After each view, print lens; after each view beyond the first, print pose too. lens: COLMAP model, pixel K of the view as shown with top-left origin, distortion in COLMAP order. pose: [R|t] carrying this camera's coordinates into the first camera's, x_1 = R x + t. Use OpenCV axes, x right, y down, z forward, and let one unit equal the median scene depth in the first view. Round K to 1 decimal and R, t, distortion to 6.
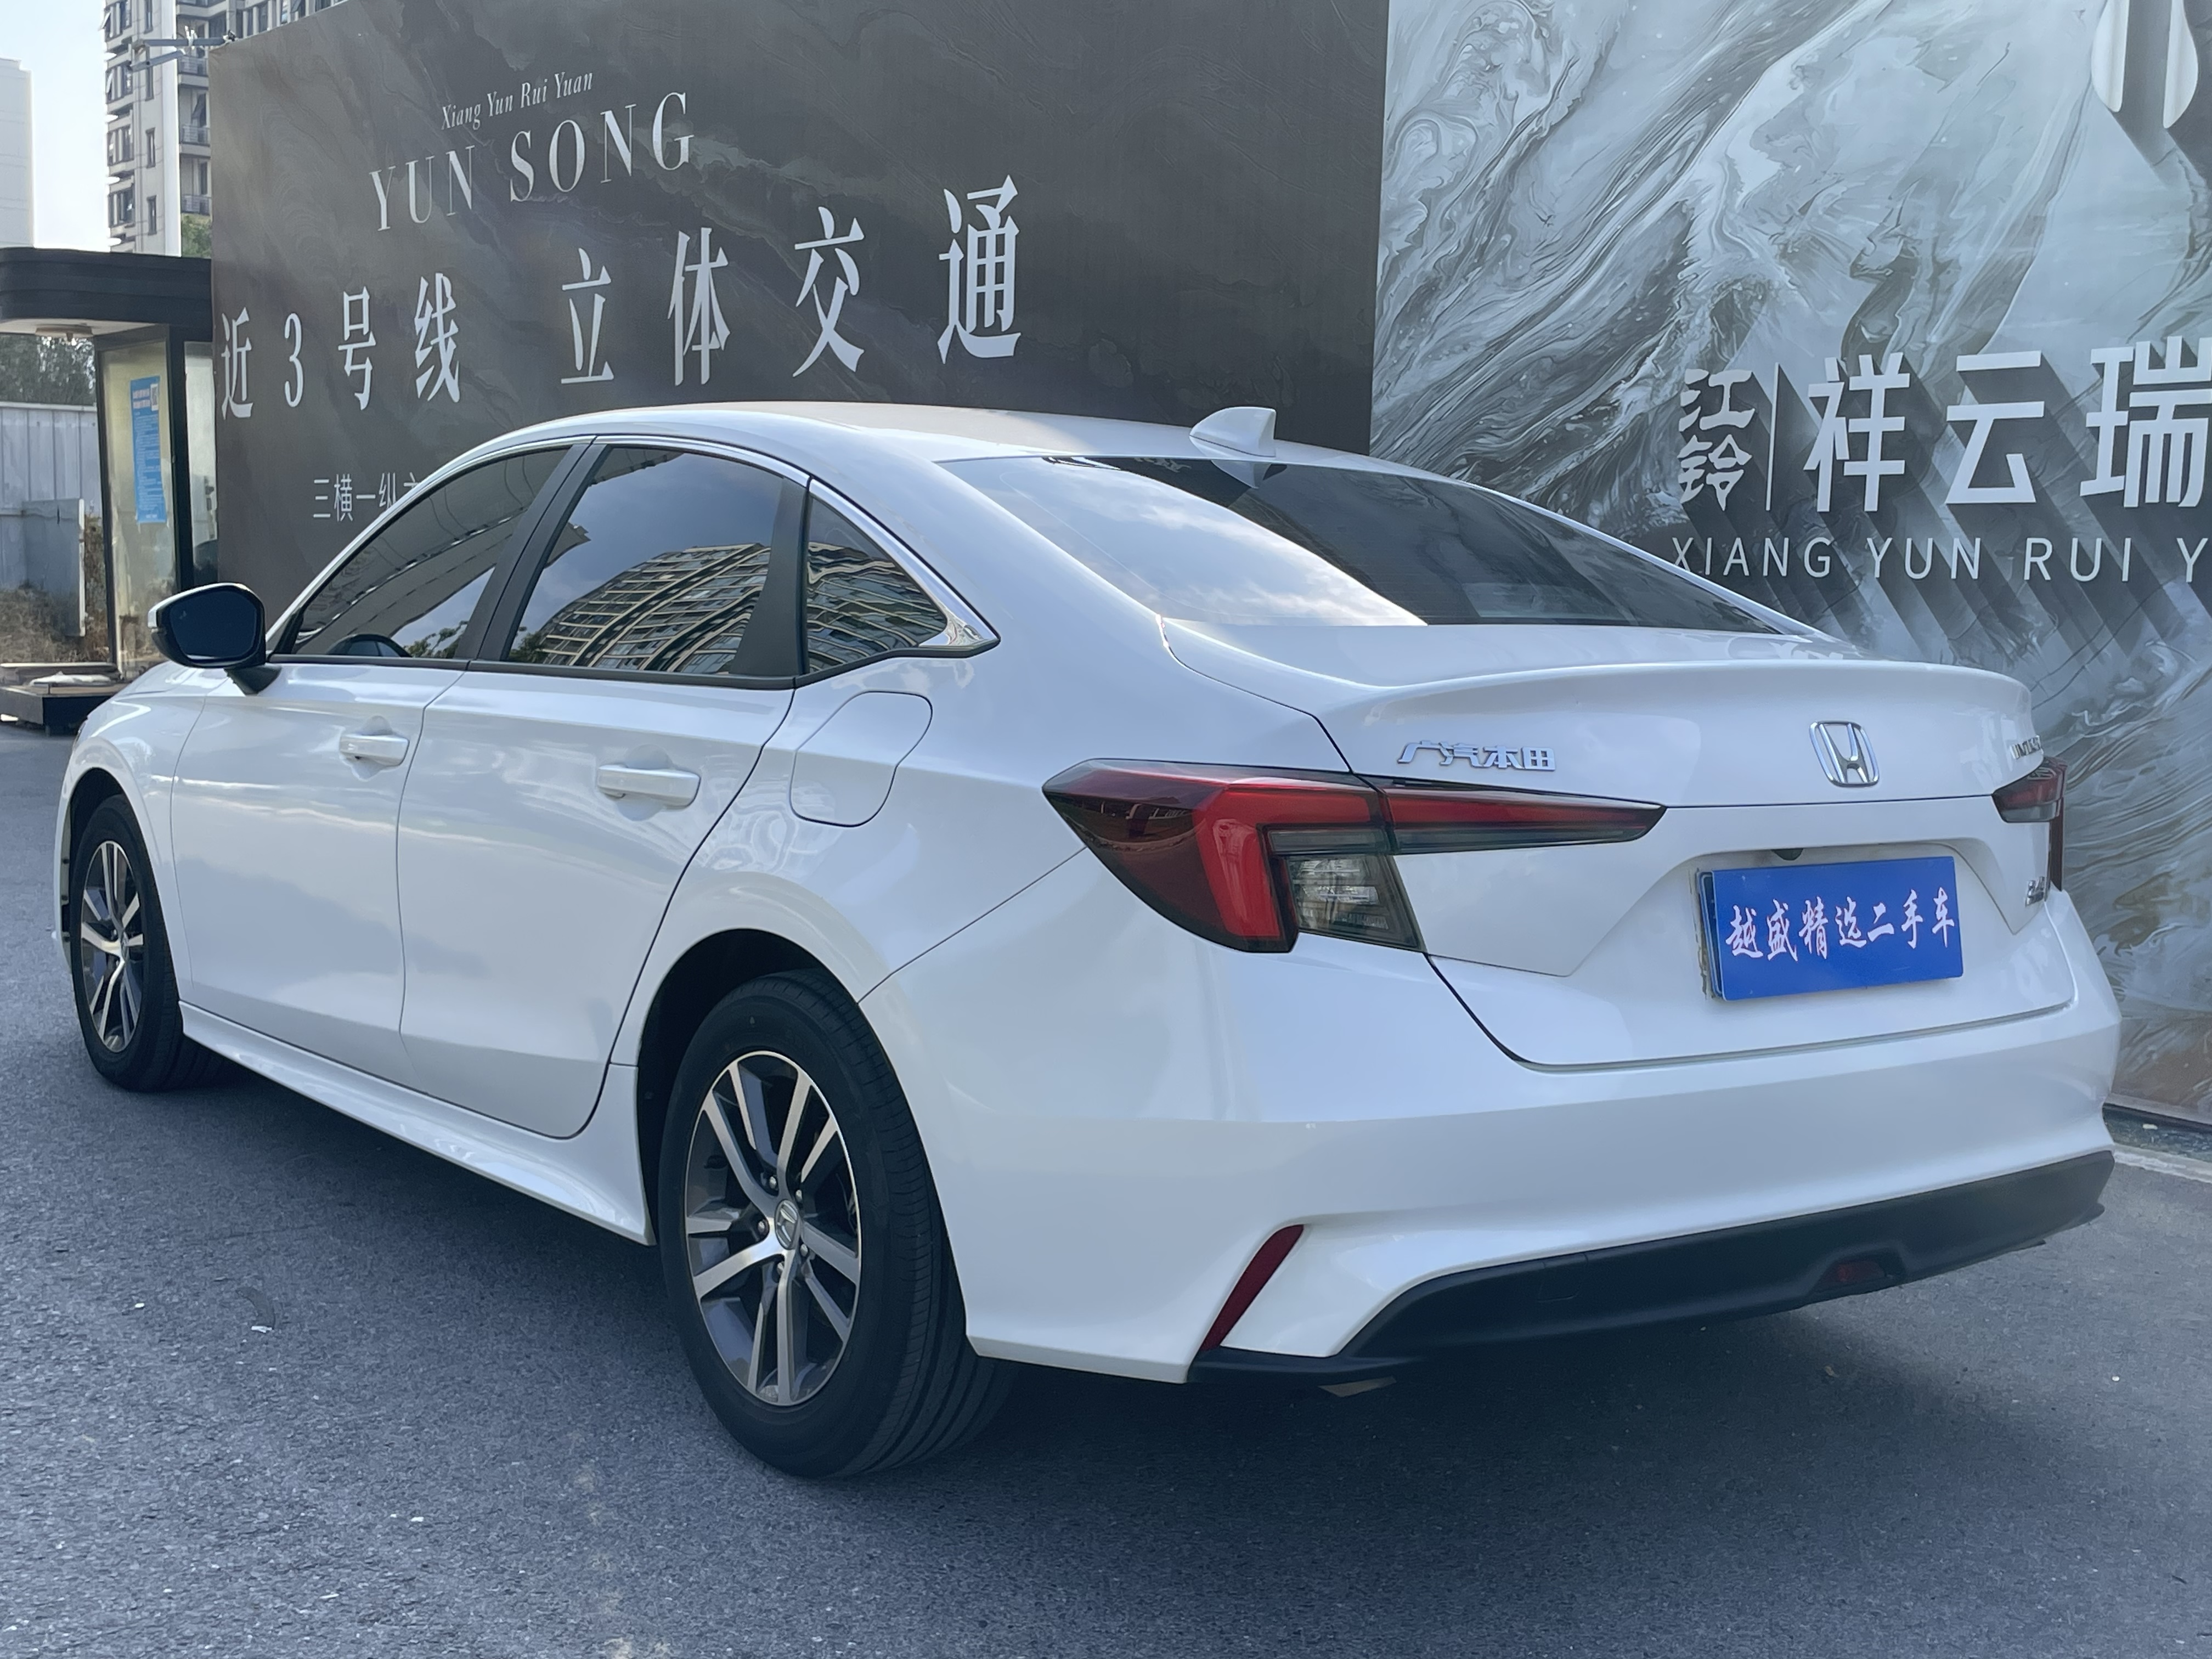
lens RADIAL K [[2559.9, 0, 1166.8], [0, 2559.9, 819.1], [0, 0, 1]] dist [0.059106, 0.000000]
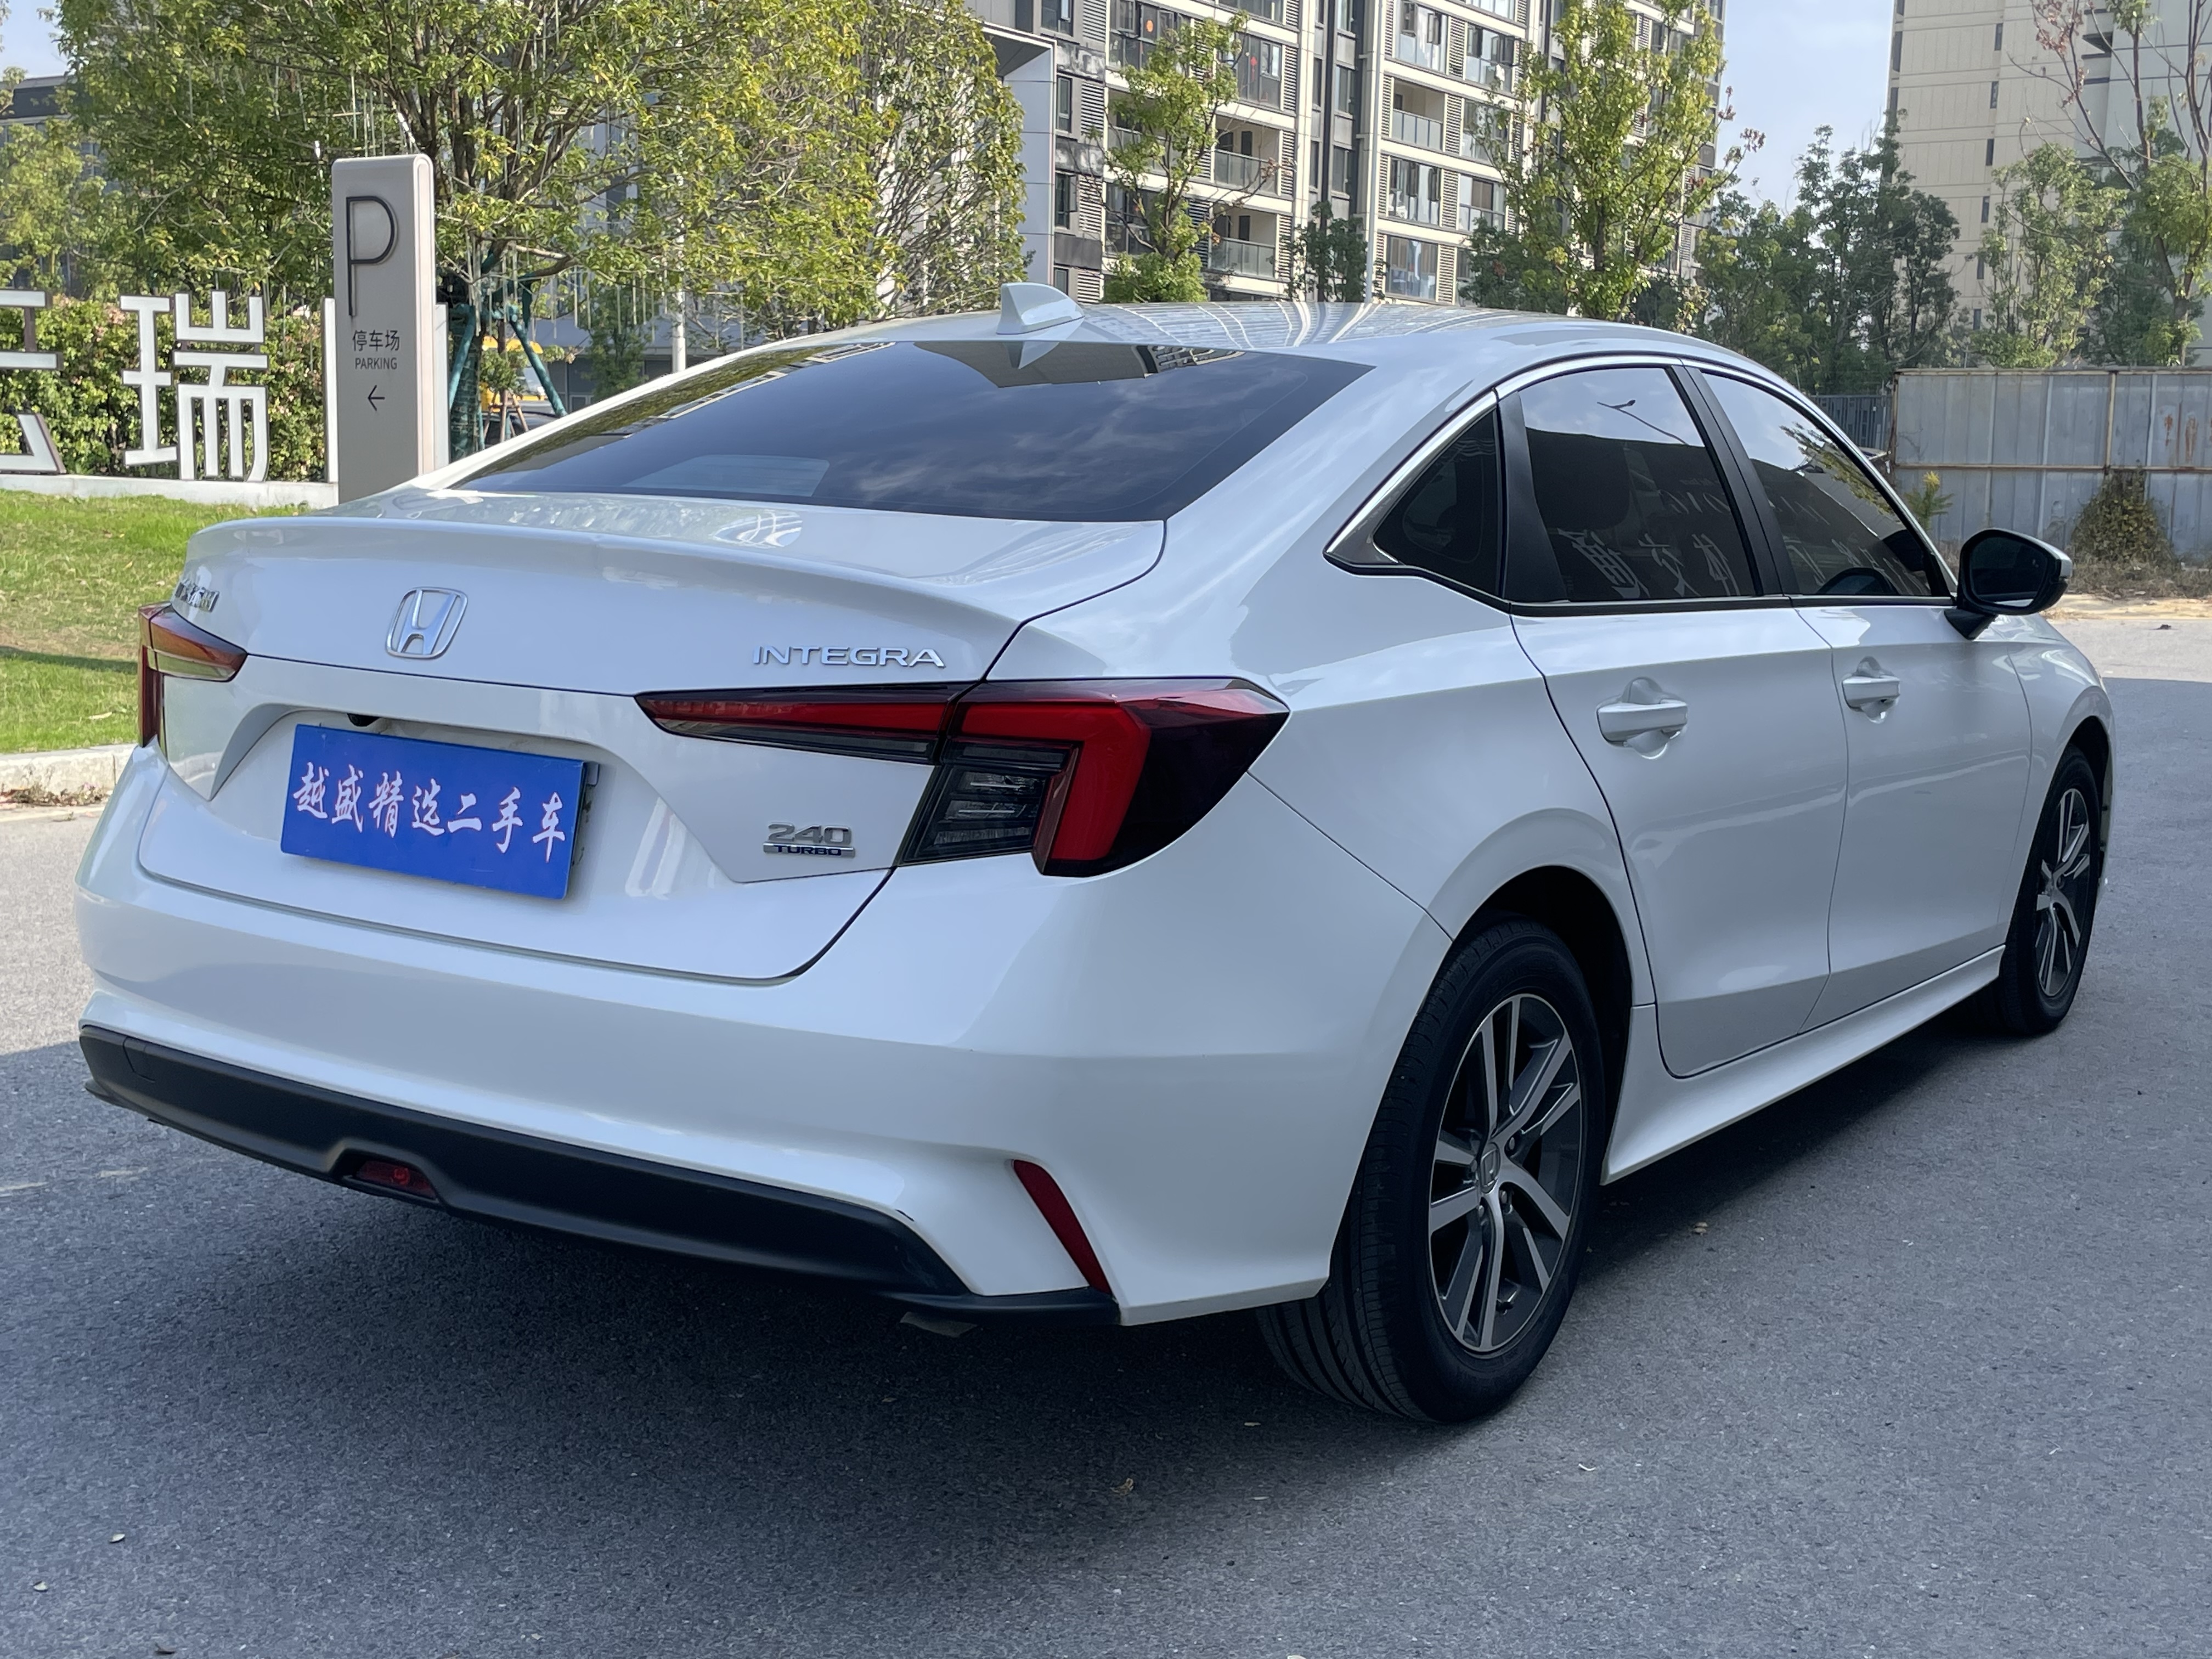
lens RADIAL K [[2559.9, 0, 1142.3], [0, 2559.9, 839.4], [0, 0, 1]] dist [0.059106, 0.000000]
pose [[0.319413, 0.118139, -0.940223, 0.406135], [-0.105482, 0.990465, 0.088617, -0.019006], [0.941726, 0.070871, 0.328829, 0.312539]]
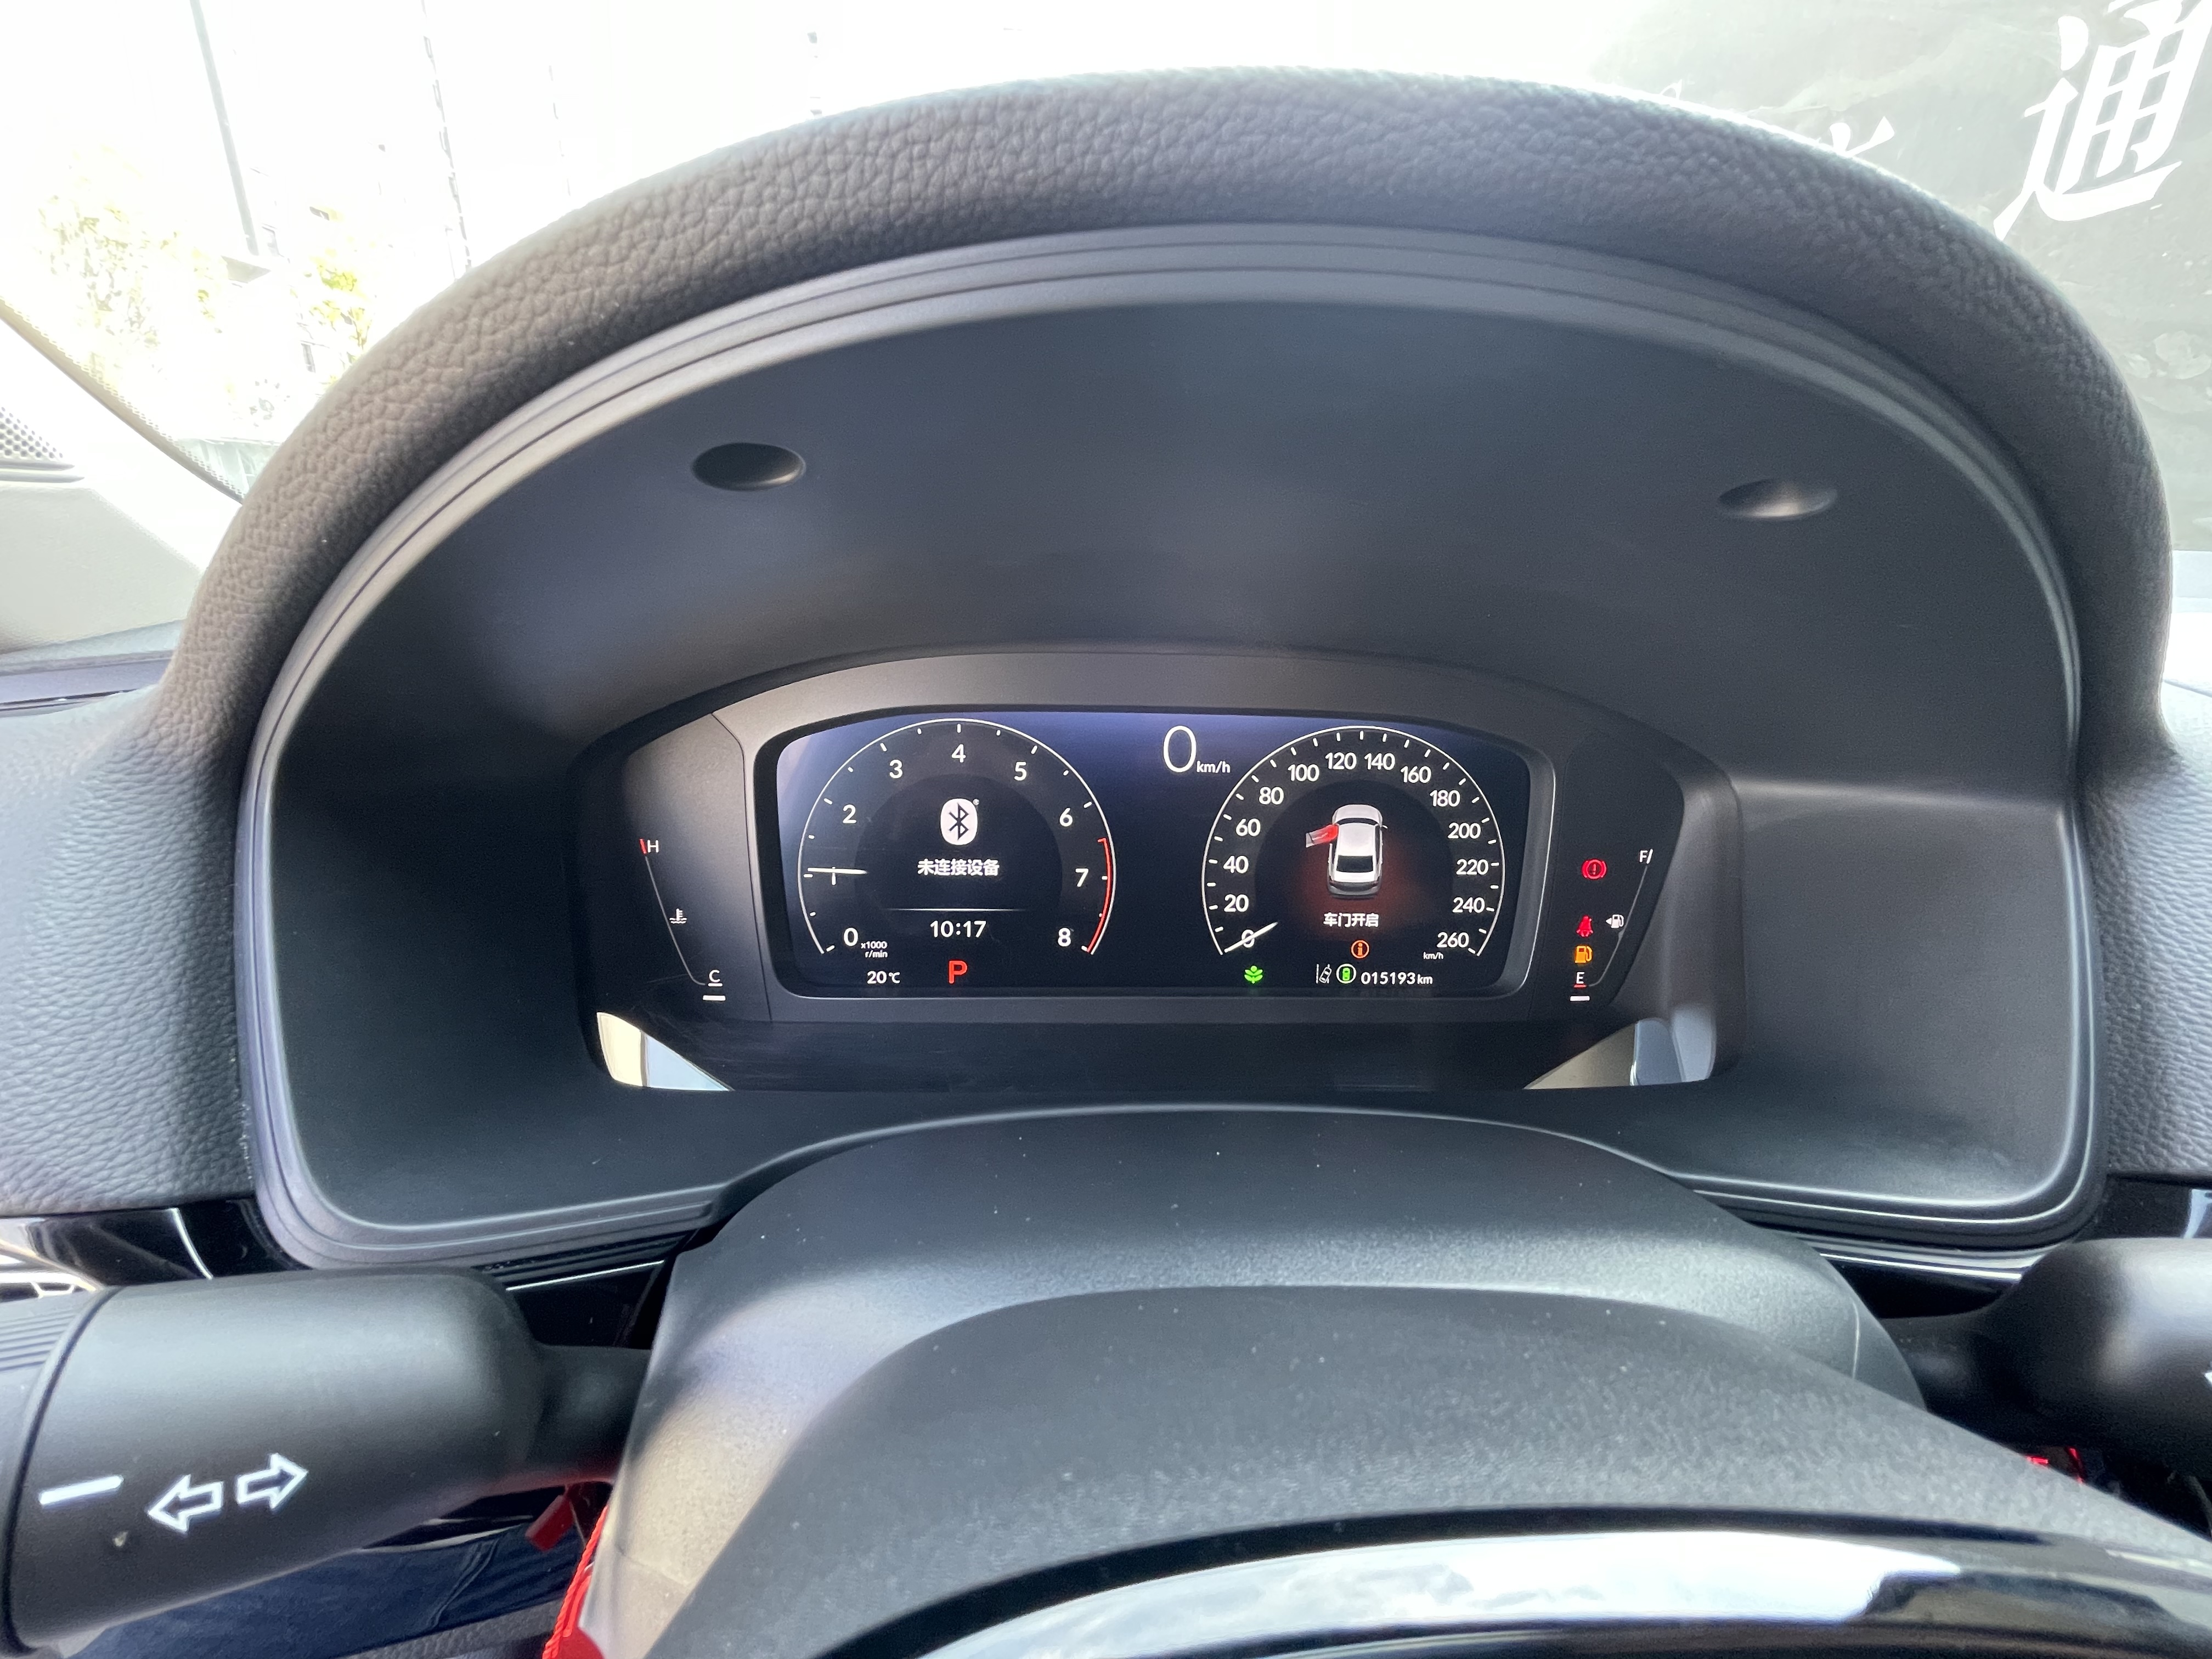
lens RADIAL K [[901.3, 0, 1095.2], [0, 901.3, 818.0], [0, 0, 1]] dist [0.004416, -0.000905]
pose [[0.814079, 0.170288, -0.555228, -0.138720], [-0.051258, 0.973382, 0.223381, -0.036190], [0.578488, -0.153390, 0.801138, 0.540852]]
